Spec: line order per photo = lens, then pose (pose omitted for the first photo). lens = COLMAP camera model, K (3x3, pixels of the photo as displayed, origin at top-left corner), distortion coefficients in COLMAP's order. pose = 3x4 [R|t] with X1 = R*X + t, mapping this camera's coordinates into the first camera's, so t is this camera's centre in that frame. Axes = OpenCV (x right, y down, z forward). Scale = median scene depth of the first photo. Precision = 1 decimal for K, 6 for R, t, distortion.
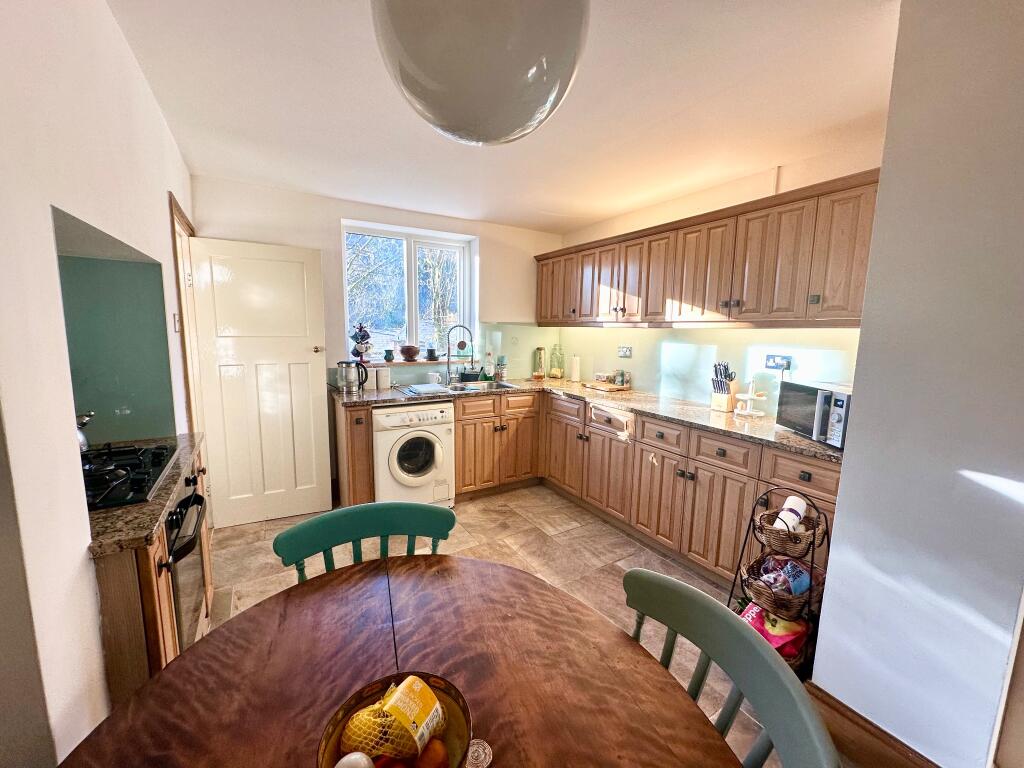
lens RADIAL K [[406.9, 0, 512.0], [0, 406.9, 384.2], [0, 0, 1]] dist [-0.002996, 0.000144]
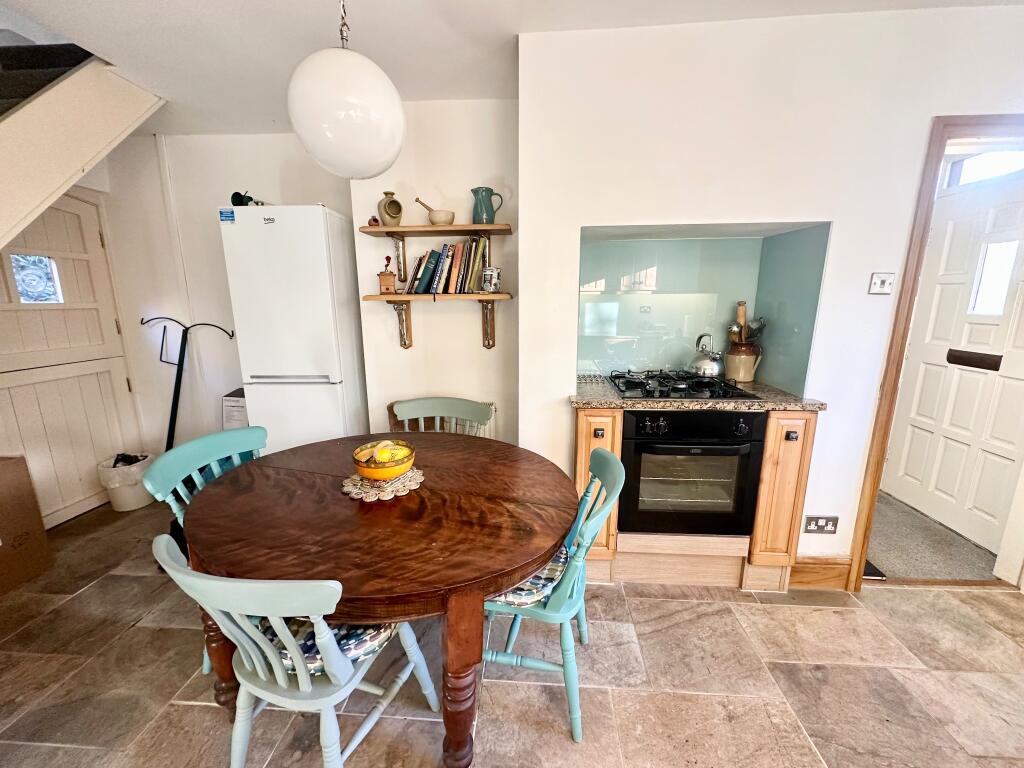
lens RADIAL K [[406.9, 0, 515.1], [0, 406.9, 382.7], [0, 0, 1]] dist [-0.002996, 0.000144]
pose [[-0.581626, 0.153290, -0.798883, 0.224858], [-0.117861, 0.955840, 0.269217, -0.055670], [0.804873, 0.250741, -0.537875, 0.552545]]
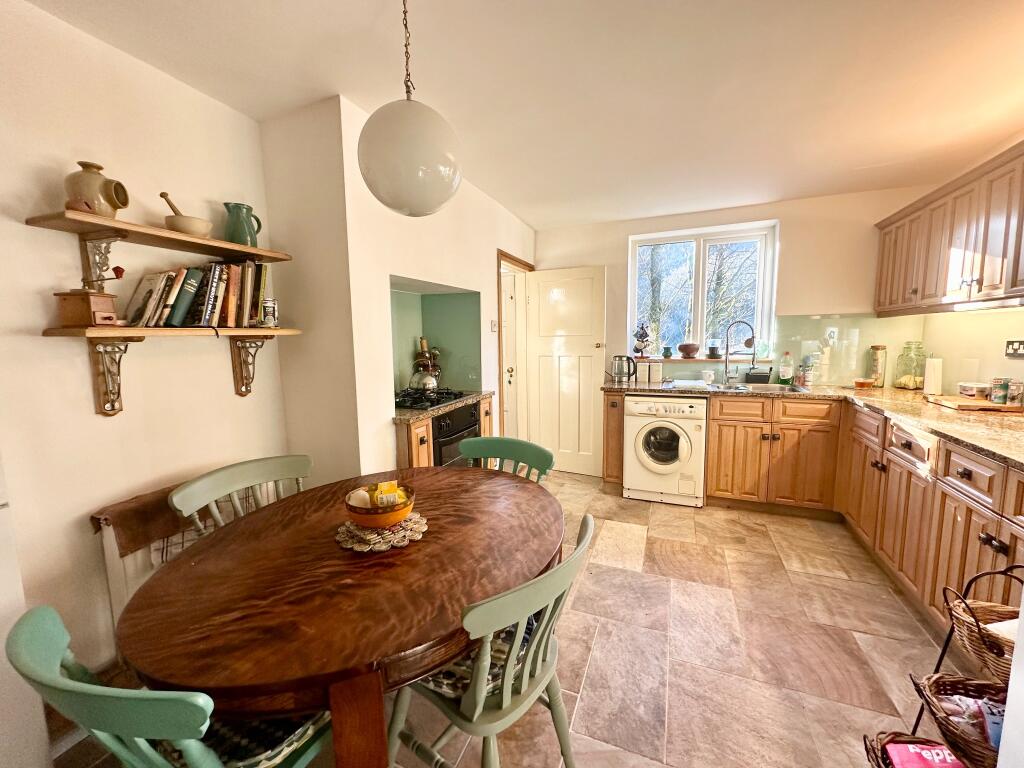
lens RADIAL K [[406.9, 0, 511.9], [0, 406.9, 382.7], [0, 0, 1]] dist [-0.002996, 0.000144]
pose [[0.592905, 0.066139, -0.802552, 0.365388], [-0.086601, 0.996078, 0.018109, 0.028388], [0.800602, 0.058765, 0.596308, 0.041615]]
